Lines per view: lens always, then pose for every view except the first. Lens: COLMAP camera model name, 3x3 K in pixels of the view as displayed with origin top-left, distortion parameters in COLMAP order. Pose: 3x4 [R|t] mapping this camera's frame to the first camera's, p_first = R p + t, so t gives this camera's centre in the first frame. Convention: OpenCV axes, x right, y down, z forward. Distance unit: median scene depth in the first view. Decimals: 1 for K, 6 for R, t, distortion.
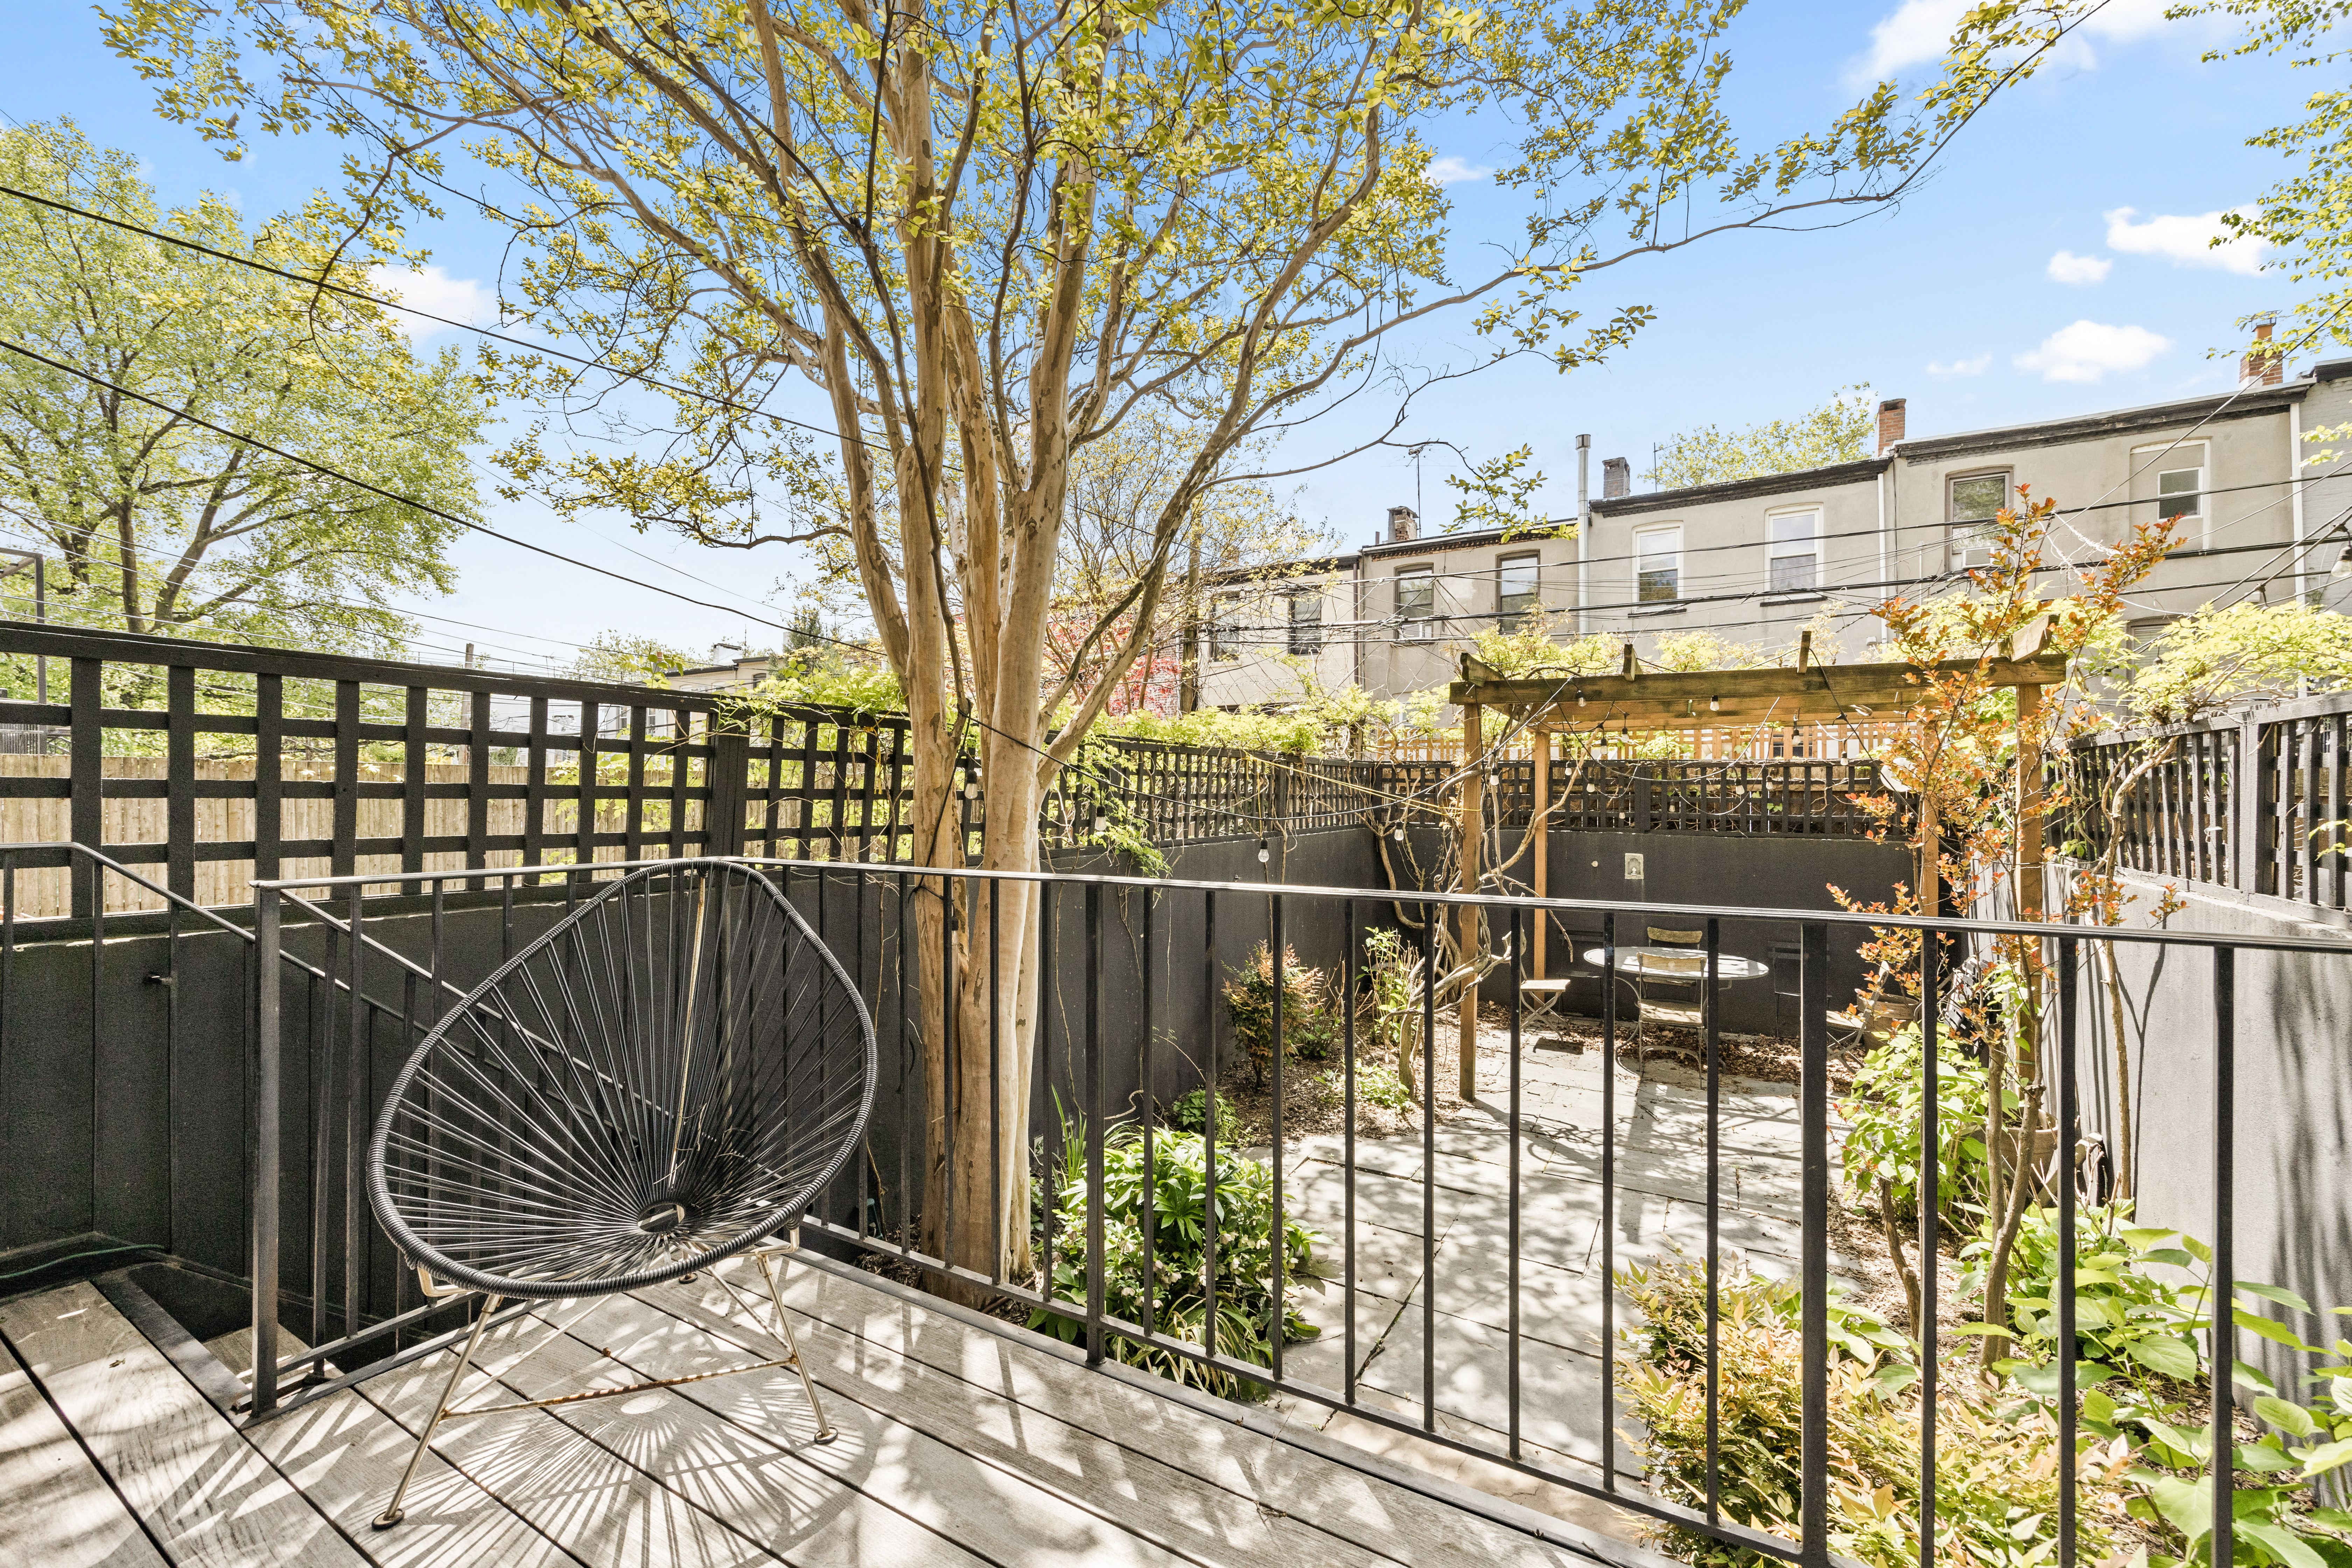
lens RADIAL K [[922.5, 0, 1176.0], [0, 922.5, 784.0], [0, 0, 1]] dist [0.002231, 0.000257]
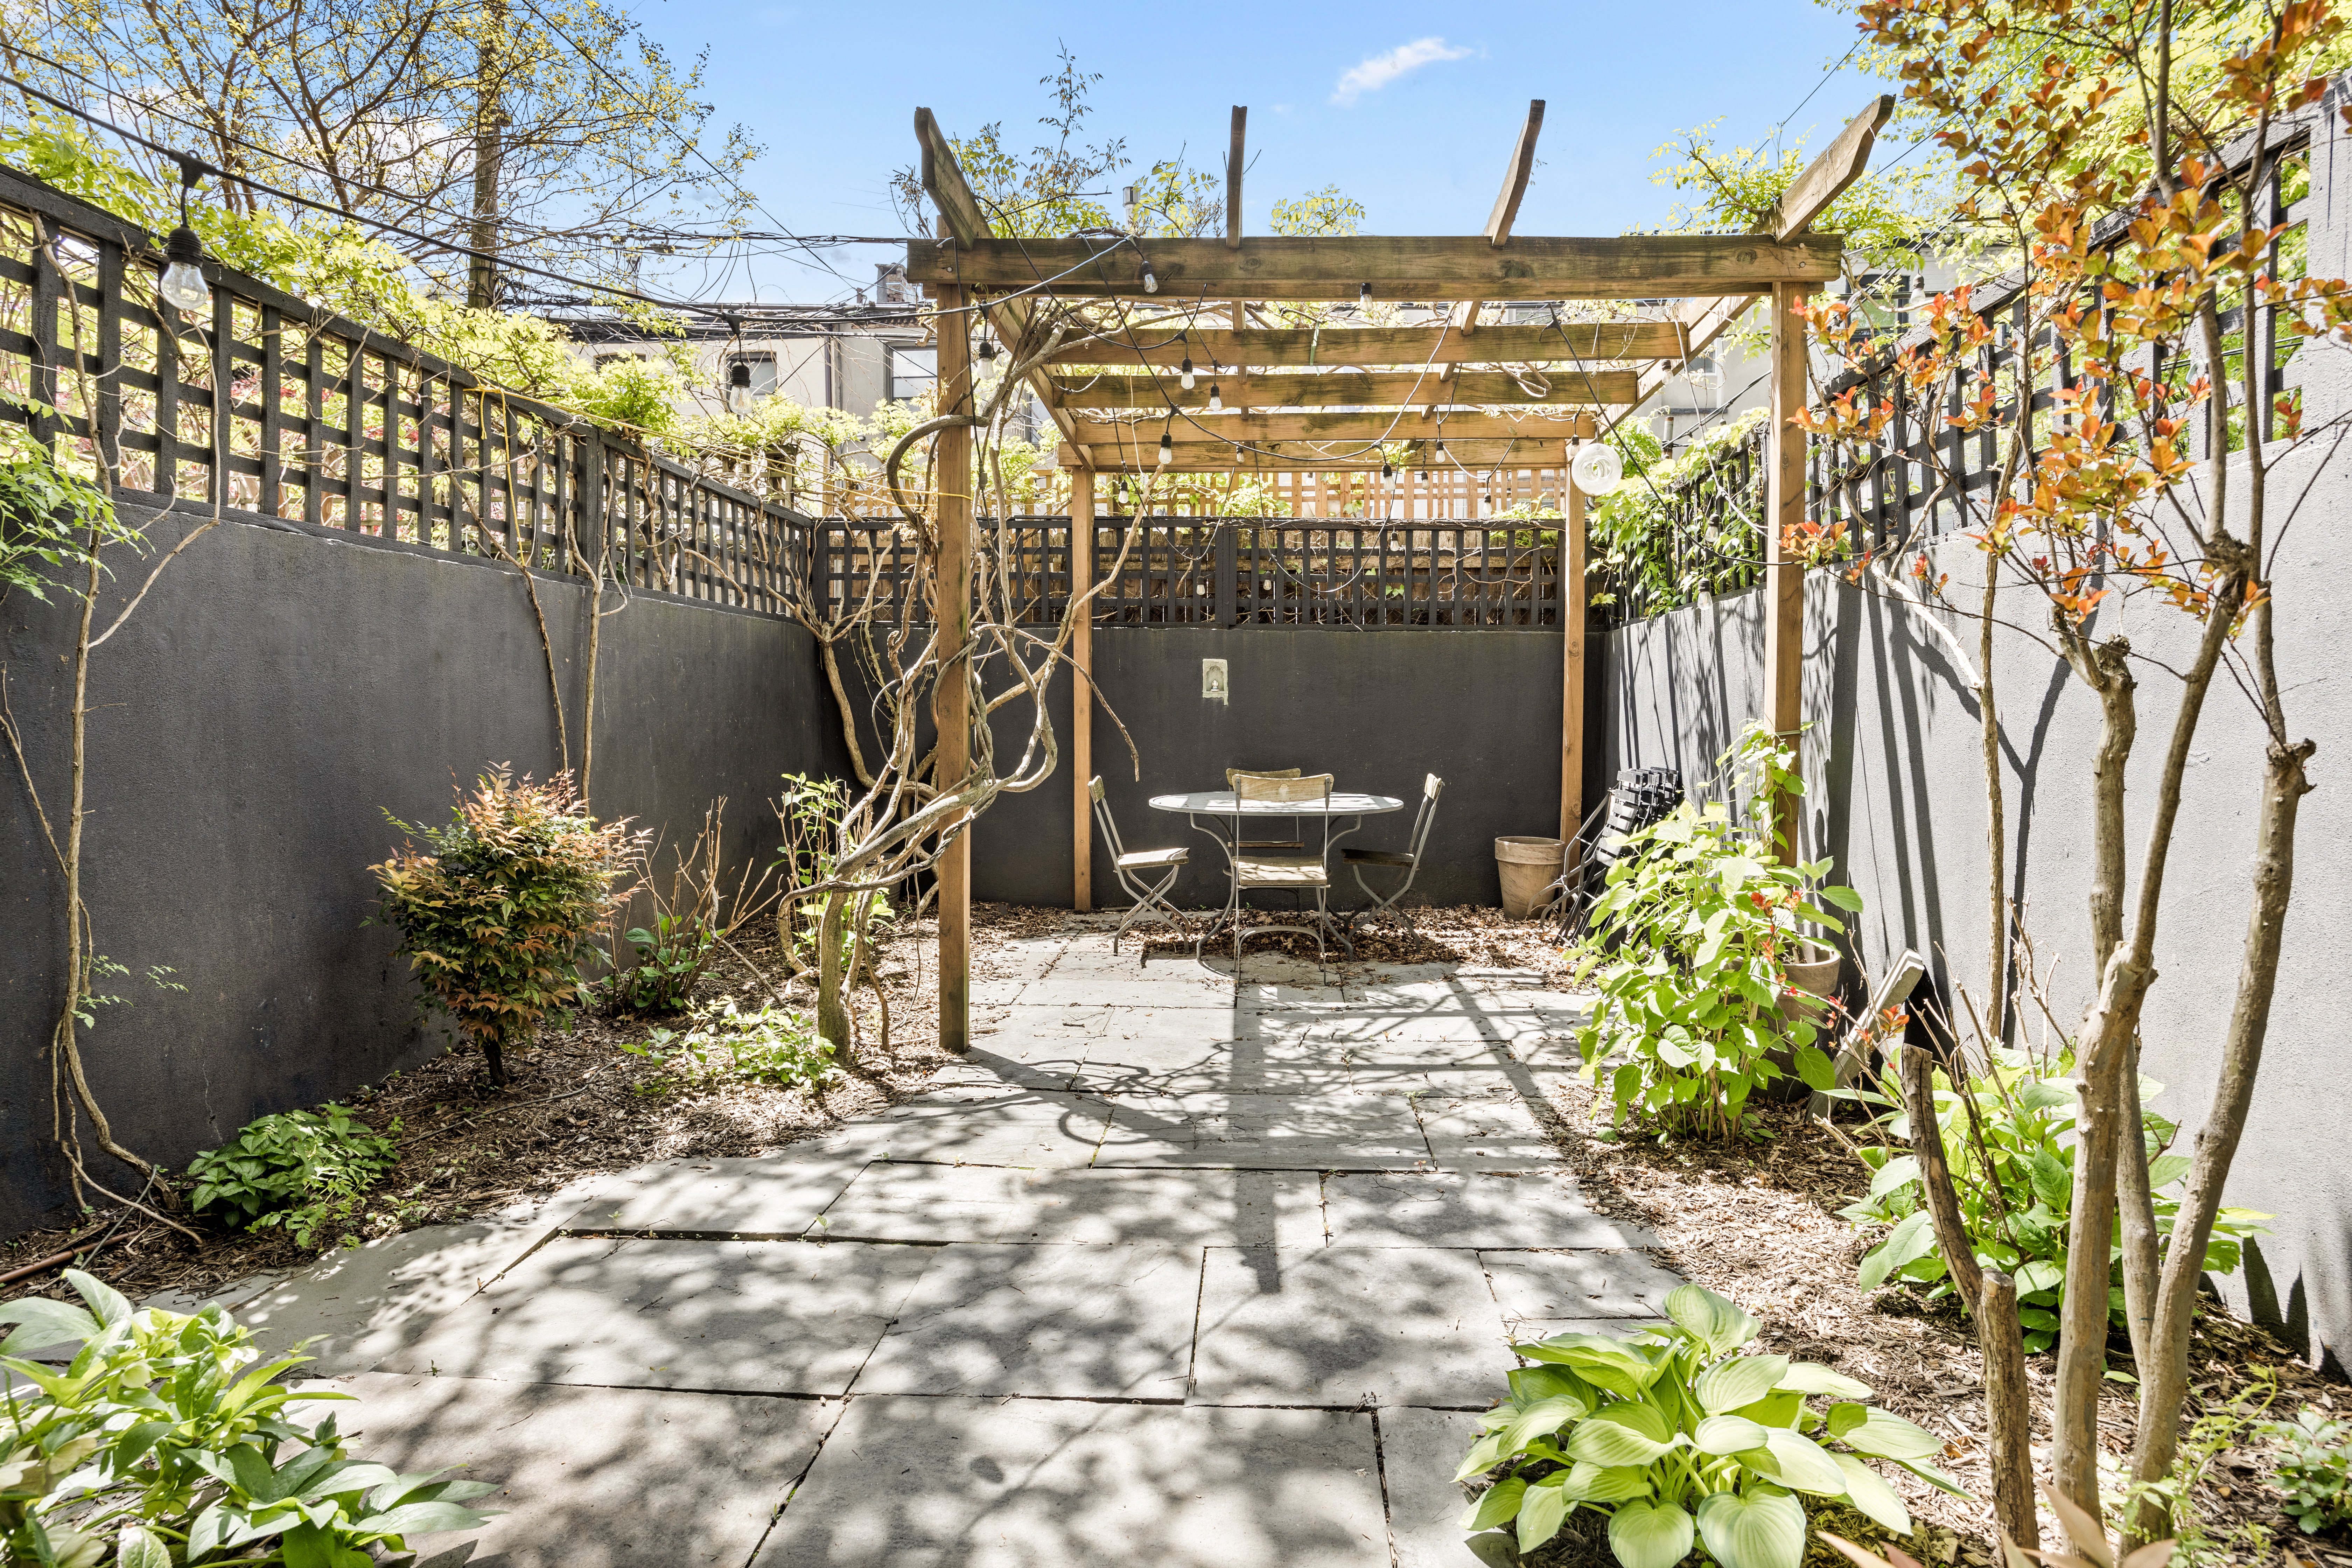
lens RADIAL K [[1213.4, 0, 1176.0], [0, 1213.4, 784.0], [0, 0, 1]] dist [-0.004906, -0.000272]
pose [[0.899487, -0.039698, 0.435141, 0.133662], [0.003446, 0.996478, 0.083786, 0.132168], [-0.436934, -0.073865, 0.896456, 0.334768]]
